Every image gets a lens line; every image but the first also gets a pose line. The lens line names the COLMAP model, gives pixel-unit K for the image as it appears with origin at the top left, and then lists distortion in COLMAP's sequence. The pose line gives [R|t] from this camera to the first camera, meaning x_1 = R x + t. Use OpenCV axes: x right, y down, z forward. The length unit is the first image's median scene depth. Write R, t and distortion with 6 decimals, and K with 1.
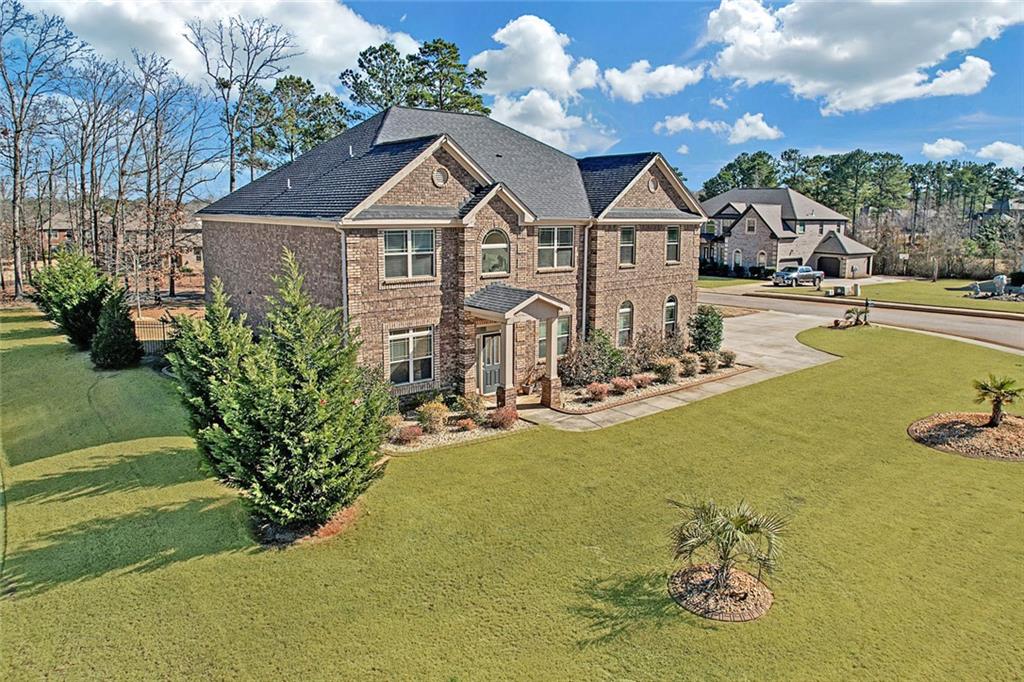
lens RADIAL K [[658.8, 0, 512.0], [0, 658.8, 341.0], [0, 0, 1]] dist [-0.005581, -0.000748]
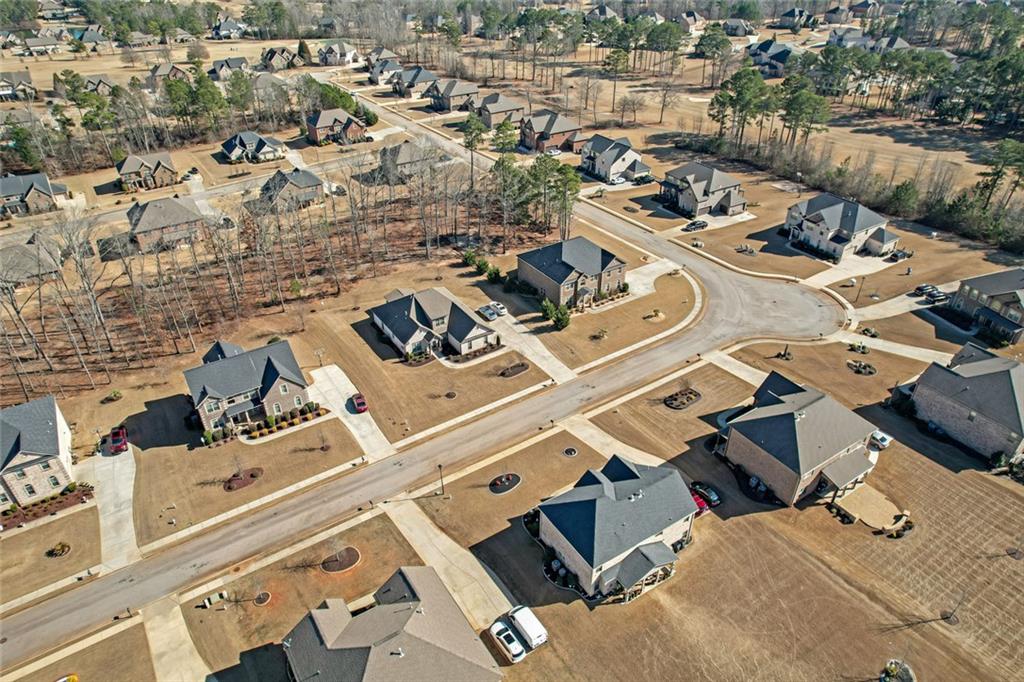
lens RADIAL K [[658.8, 0, 512.0], [0, 658.8, 341.0], [0, 0, 1]] dist [-0.005581, -0.000748]
pose [[0.994725, 0.048321, -0.090482, -0.098247], [-0.010656, 0.926000, 0.377374, -1.885108], [0.102022, -0.374420, 0.921630, -4.758886]]
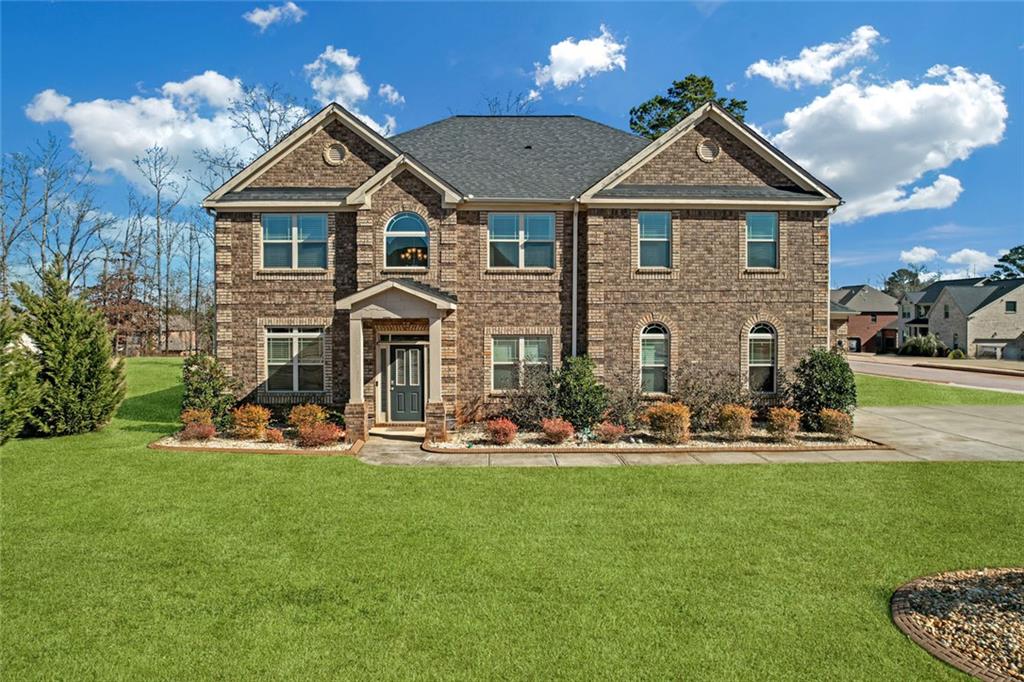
lens RADIAL K [[658.8, 0, 512.0], [0, 658.8, 341.0], [0, 0, 1]] dist [-0.005581, -0.000748]
pose [[0.783909, 0.013927, -0.620719, 0.569167], [-0.113221, 0.986192, -0.120861, 0.065931], [0.610465, 0.165022, 0.774662, 0.476092]]
